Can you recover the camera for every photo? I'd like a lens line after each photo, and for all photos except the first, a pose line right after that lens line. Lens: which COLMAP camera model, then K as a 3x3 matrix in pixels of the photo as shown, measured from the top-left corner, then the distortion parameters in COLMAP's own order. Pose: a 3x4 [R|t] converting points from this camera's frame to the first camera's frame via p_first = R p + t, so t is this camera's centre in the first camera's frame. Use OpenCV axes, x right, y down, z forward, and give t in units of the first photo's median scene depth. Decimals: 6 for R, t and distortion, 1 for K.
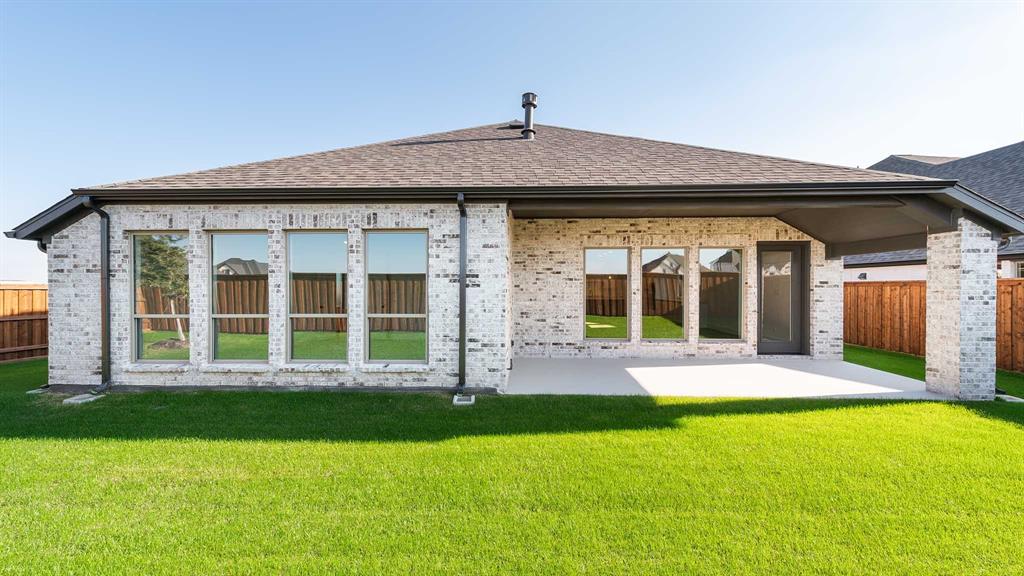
lens RADIAL K [[402.0, 0, 512.0], [0, 402.0, 288.0], [0, 0, 1]] dist [0.000156, 0.000057]
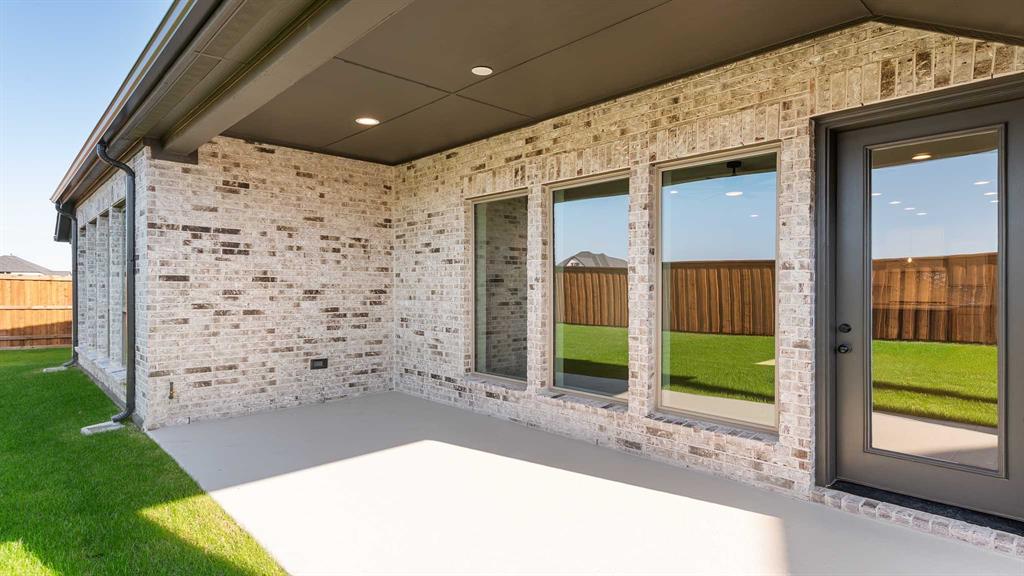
lens RADIAL K [[553.9, 0, 512.0], [0, 553.9, 288.0], [0, 0, 1]] dist [0.000230, -0.000582]
pose [[0.700826, 0.002965, -0.713326, 0.742822], [0.002397, 0.999976, 0.006511, 0.009904], [0.713328, -0.006273, 0.700802, 0.533096]]
